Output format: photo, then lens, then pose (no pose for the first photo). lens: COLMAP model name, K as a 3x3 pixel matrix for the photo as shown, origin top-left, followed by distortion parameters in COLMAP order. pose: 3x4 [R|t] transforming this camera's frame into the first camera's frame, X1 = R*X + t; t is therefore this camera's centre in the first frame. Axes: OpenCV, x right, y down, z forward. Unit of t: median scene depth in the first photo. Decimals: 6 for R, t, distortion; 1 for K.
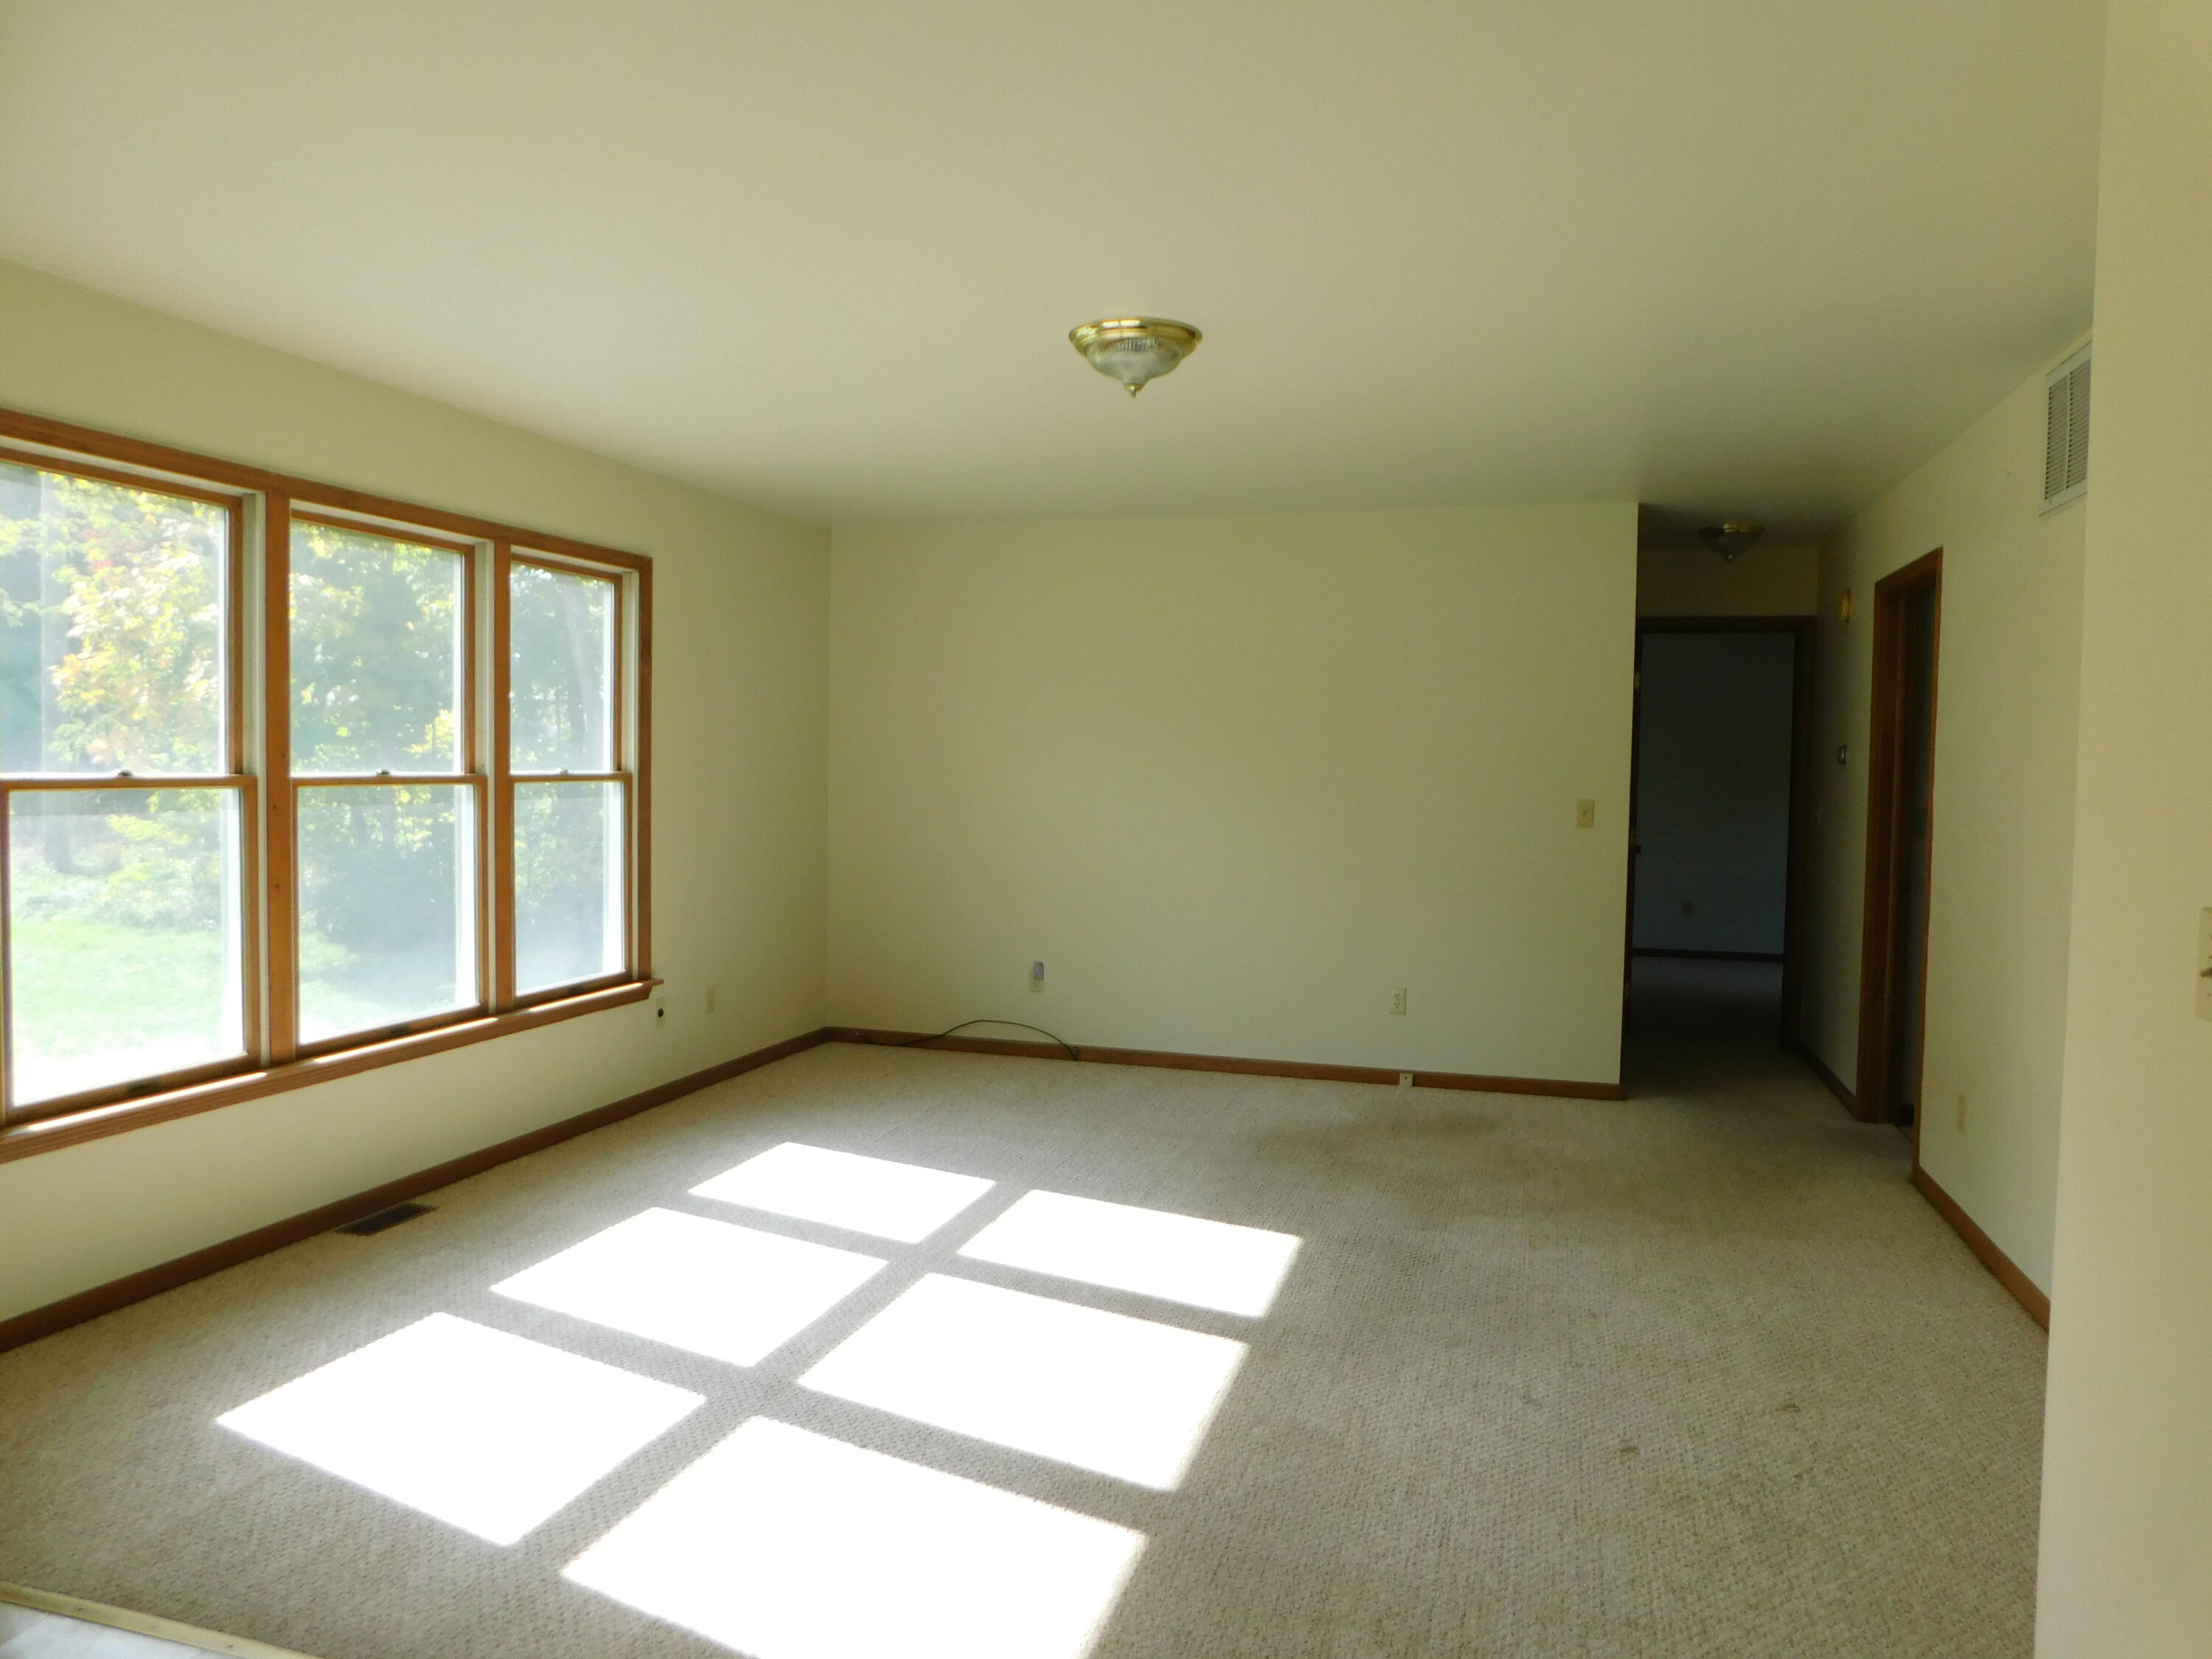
lens RADIAL K [[1486.4, 0, 1106.0], [0, 1486.4, 829.5], [0, 0, 1]] dist [-0.136773, -0.000347]
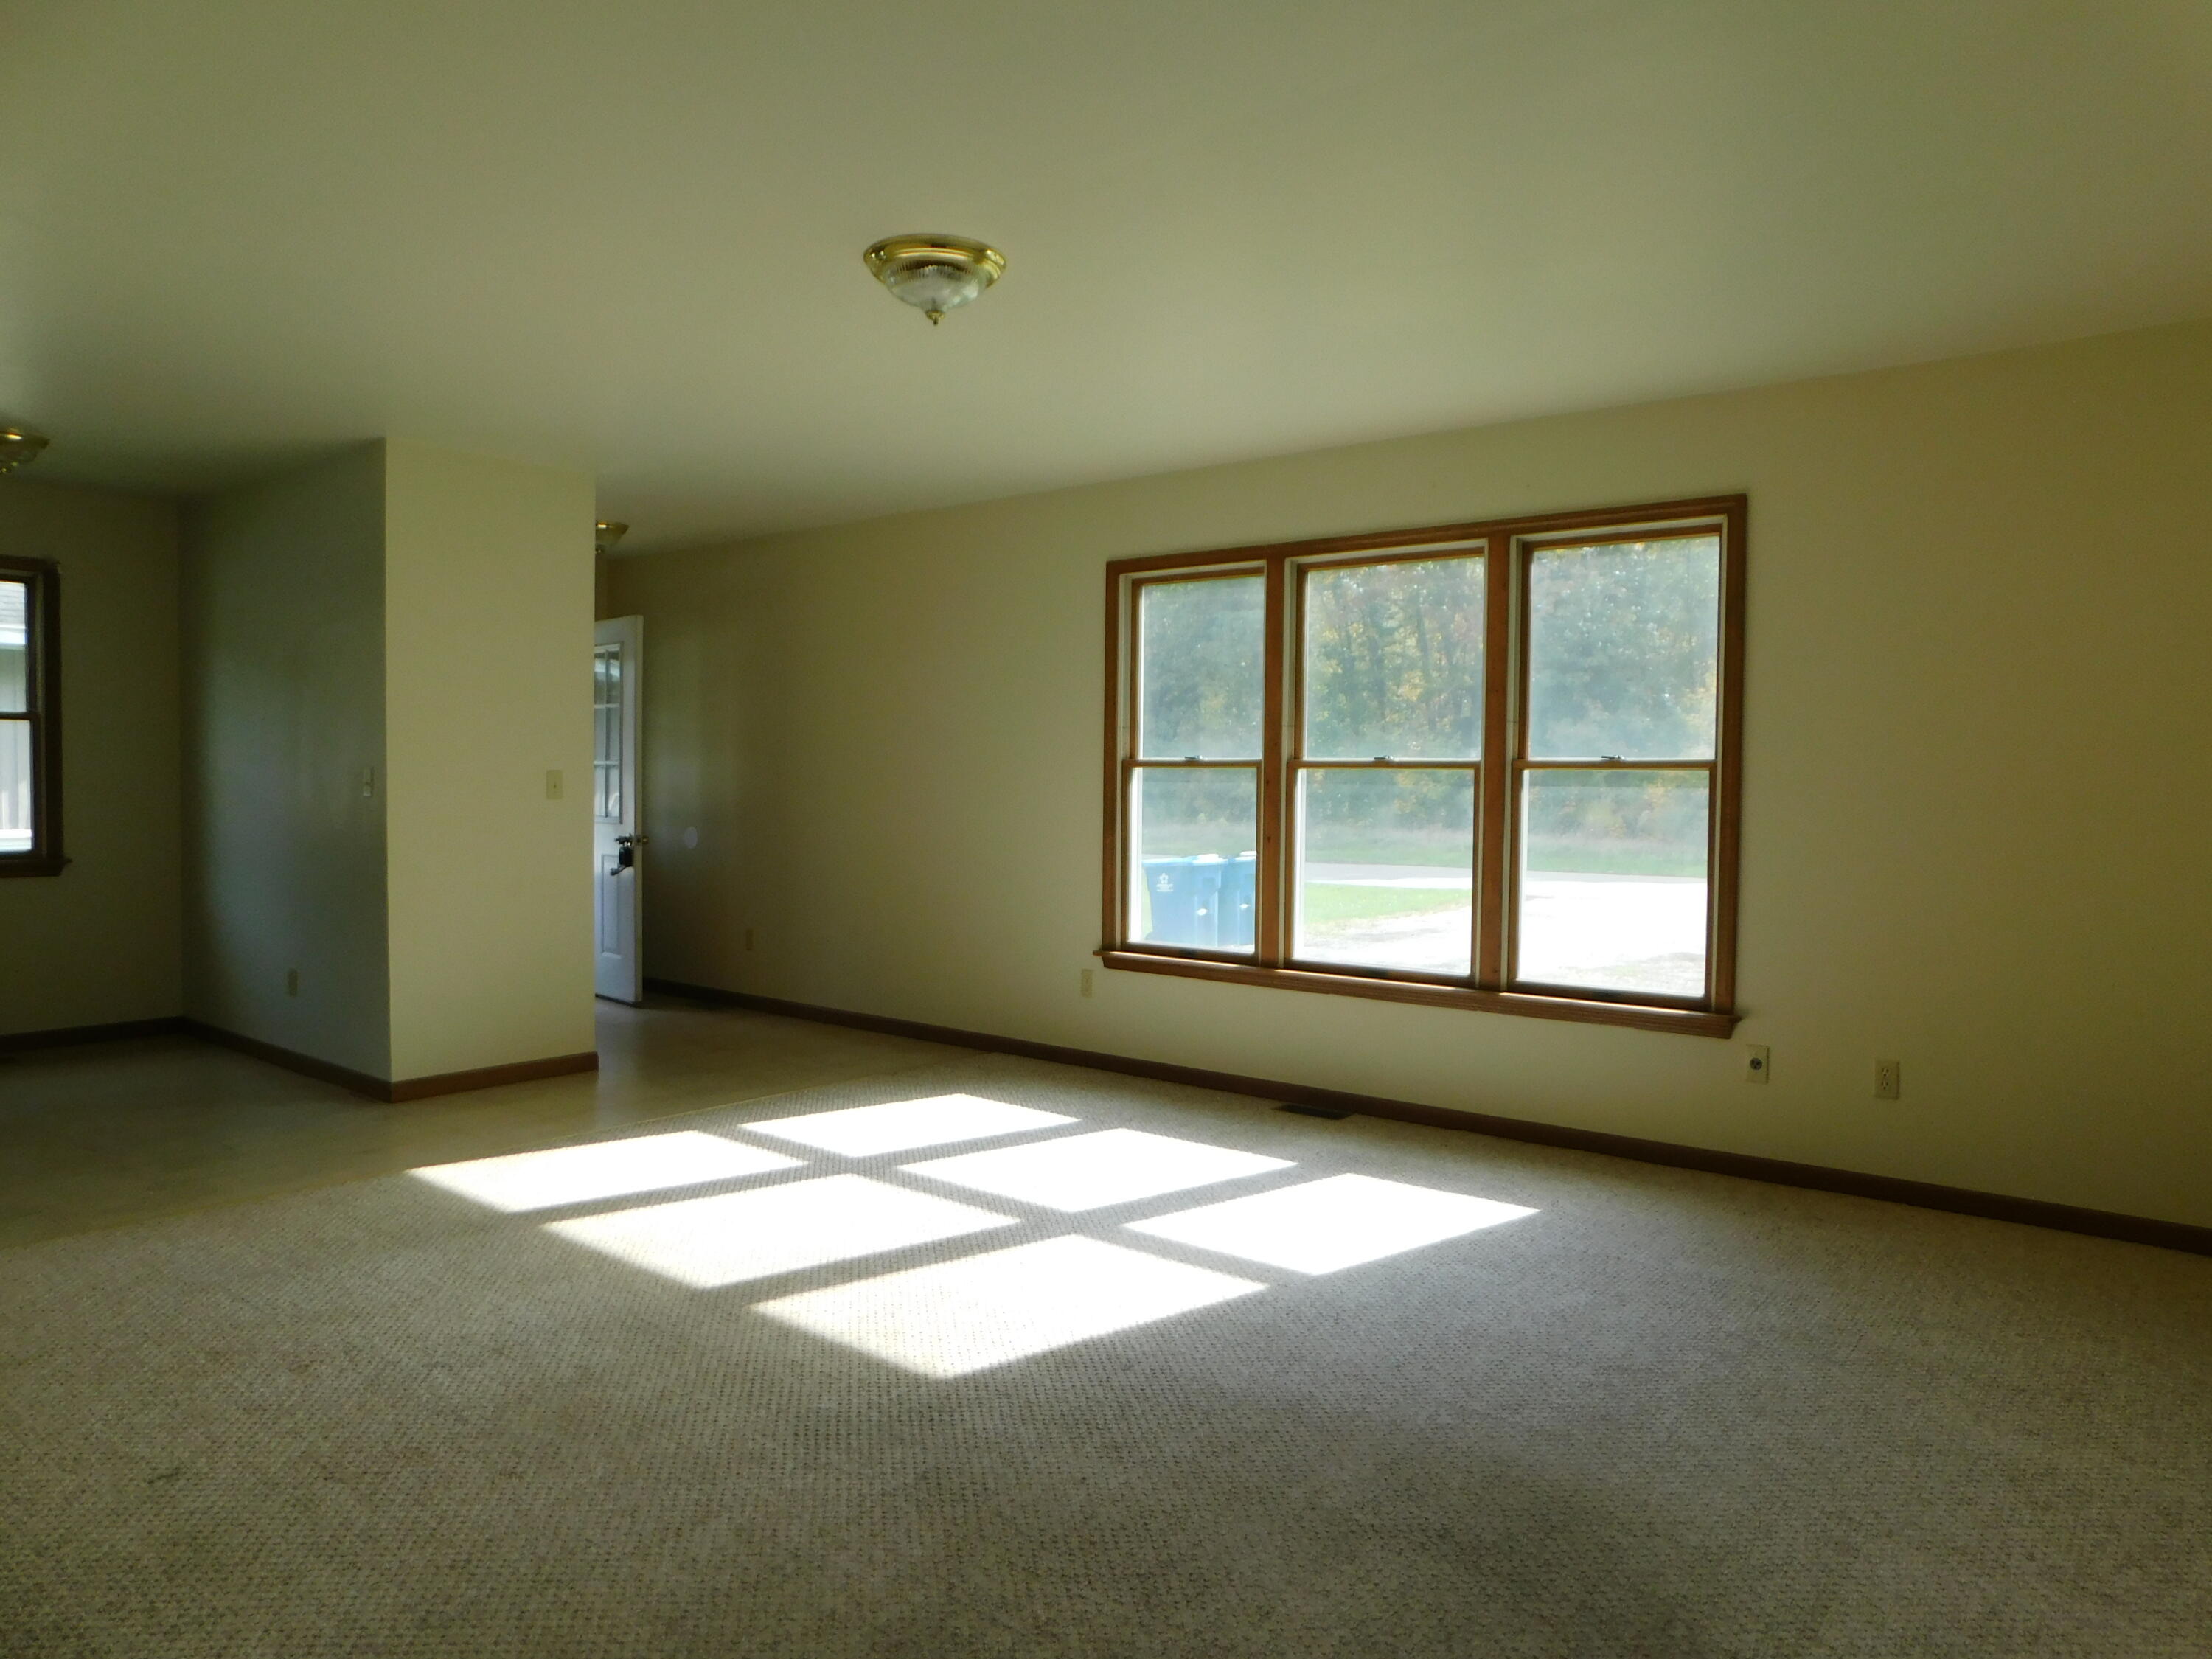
lens RADIAL K [[1503.5, 0, 1106.0], [0, 1503.5, 829.5], [0, 0, 1]] dist [0.002535, 0.000772]
pose [[-0.392101, 0.046164, -0.918763, 0.781295], [-0.035843, 0.997215, 0.065403, -0.055959], [0.919224, 0.058576, -0.389354, 1.325257]]
